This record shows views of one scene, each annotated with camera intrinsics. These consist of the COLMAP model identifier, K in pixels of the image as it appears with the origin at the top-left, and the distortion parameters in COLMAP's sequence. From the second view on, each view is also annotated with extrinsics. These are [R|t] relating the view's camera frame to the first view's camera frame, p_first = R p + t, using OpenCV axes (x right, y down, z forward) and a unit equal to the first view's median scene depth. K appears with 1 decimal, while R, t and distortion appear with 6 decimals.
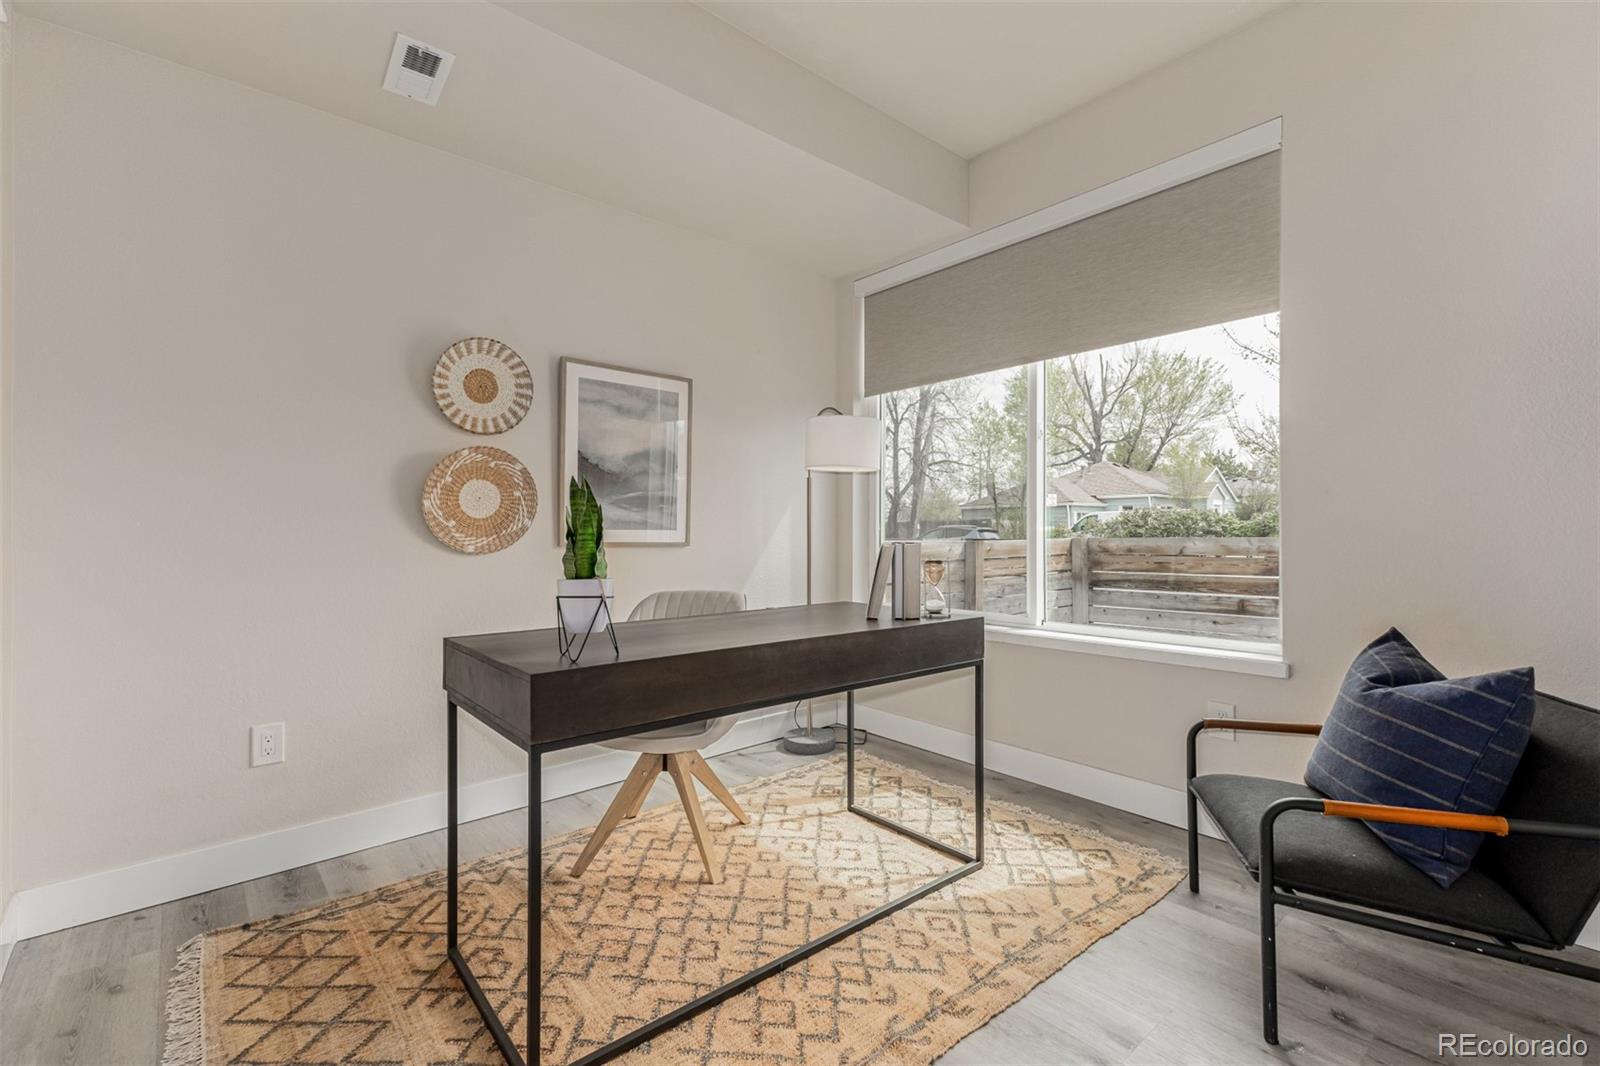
lens RADIAL K [[686.5, 0, 790.7], [0, 686.5, 535.0], [0, 0, 1]] dist [0.006971, -0.002019]
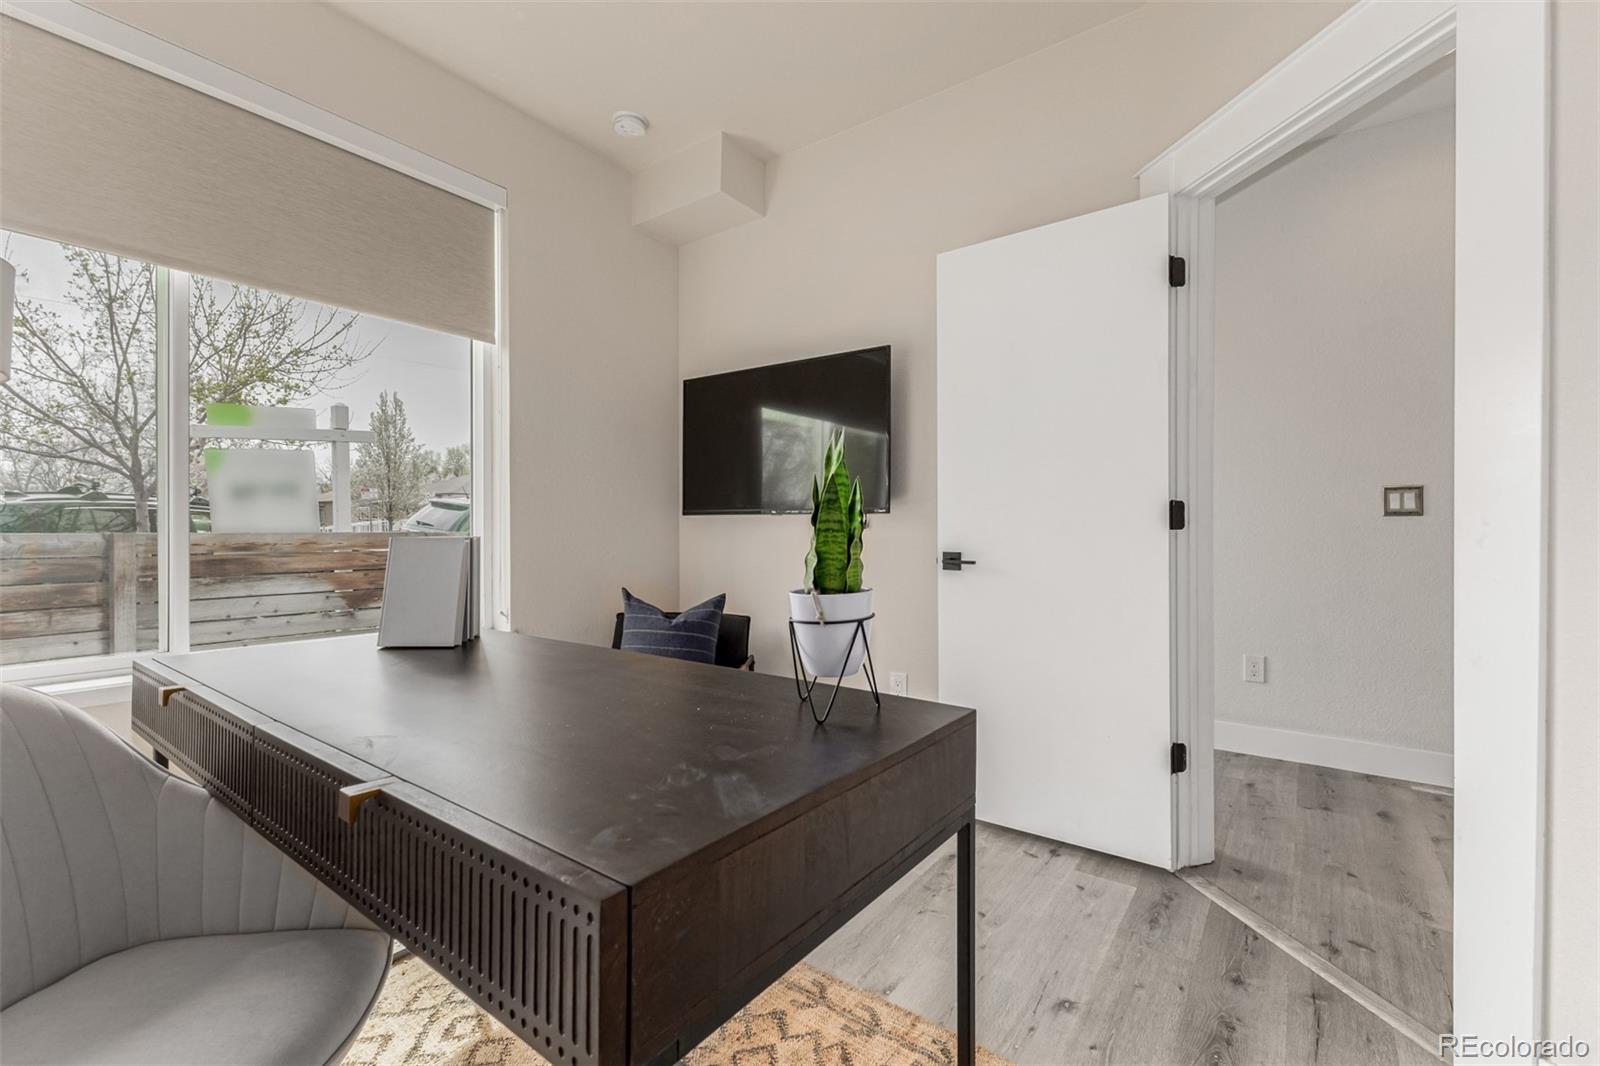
lens RADIAL K [[686.5, 0, 790.6], [0, 686.5, 535.4], [0, 0, 1]] dist [0.006971, -0.002019]
pose [[-0.234972, -0.005867, 0.971984, -0.620820], [-0.001614, 0.999983, 0.005646, 0.005513], [-0.972001, -0.000243, -0.234978, 0.812647]]
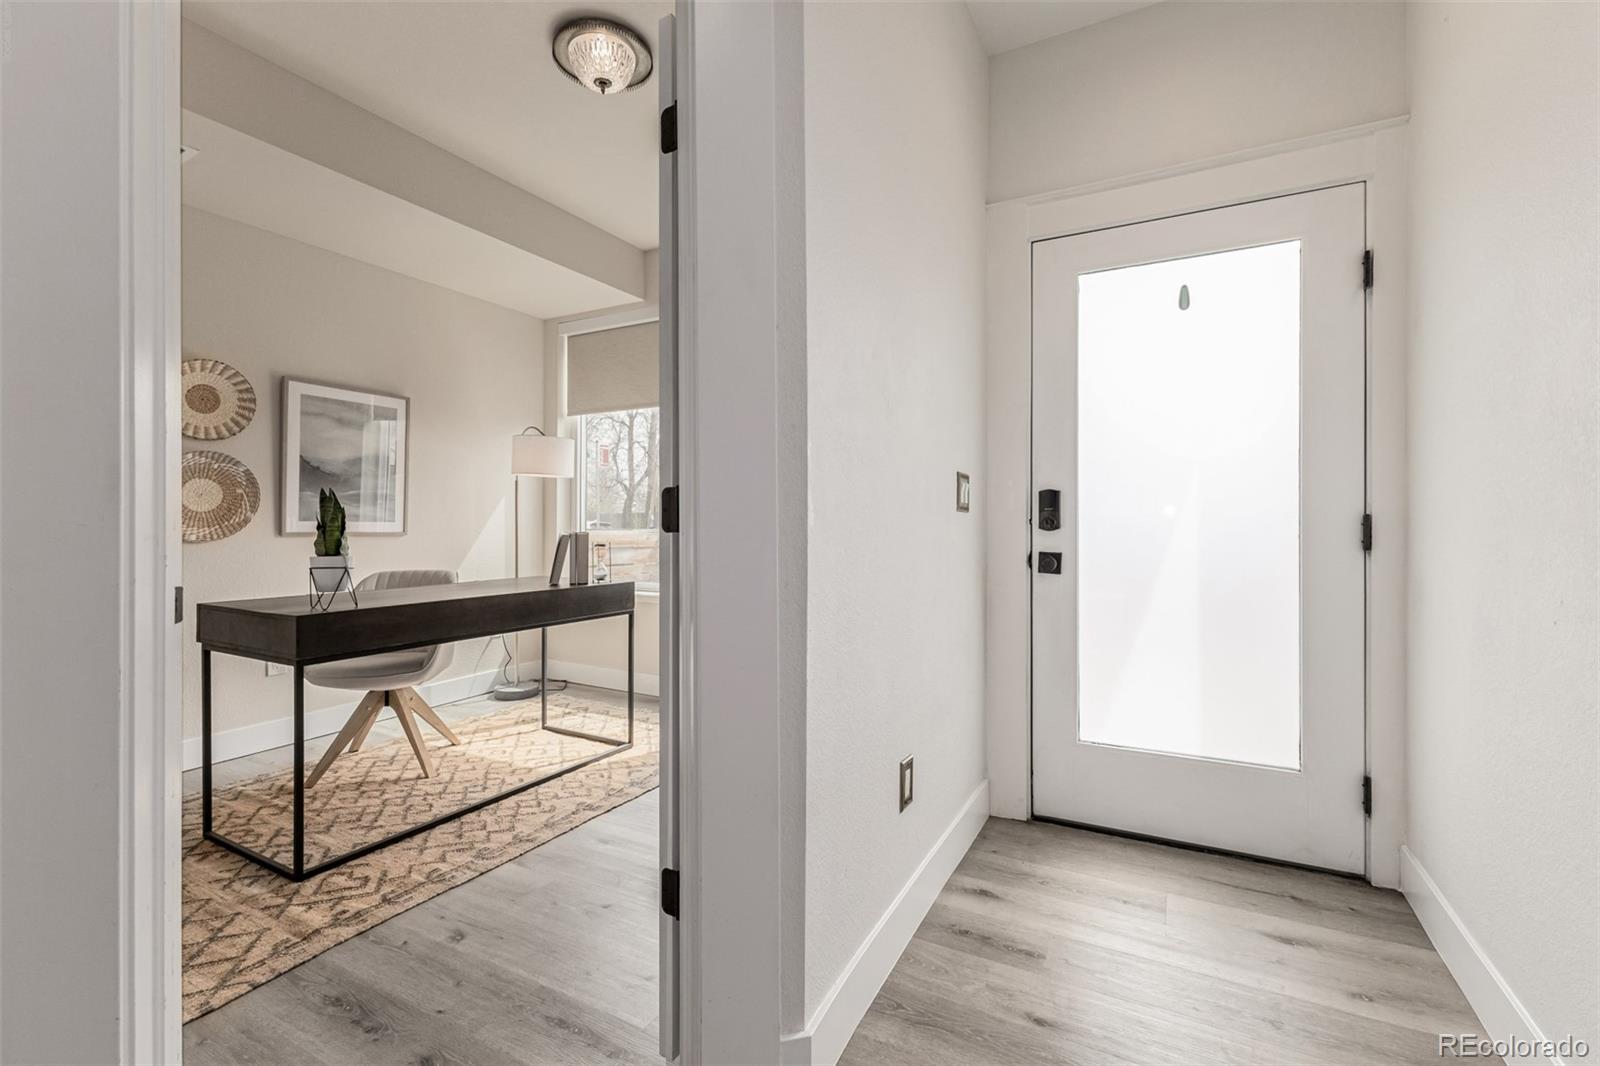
lens RADIAL K [[686.5, 0, 815.5], [0, 686.5, 526.7], [0, 0, 1]] dist [0.006971, -0.002019]
pose [[0.921731, 0.002122, 0.387823, 0.062445], [-0.003272, 0.999992, 0.002305, -0.005207], [-0.387815, -0.003394, 0.921731, -0.539026]]
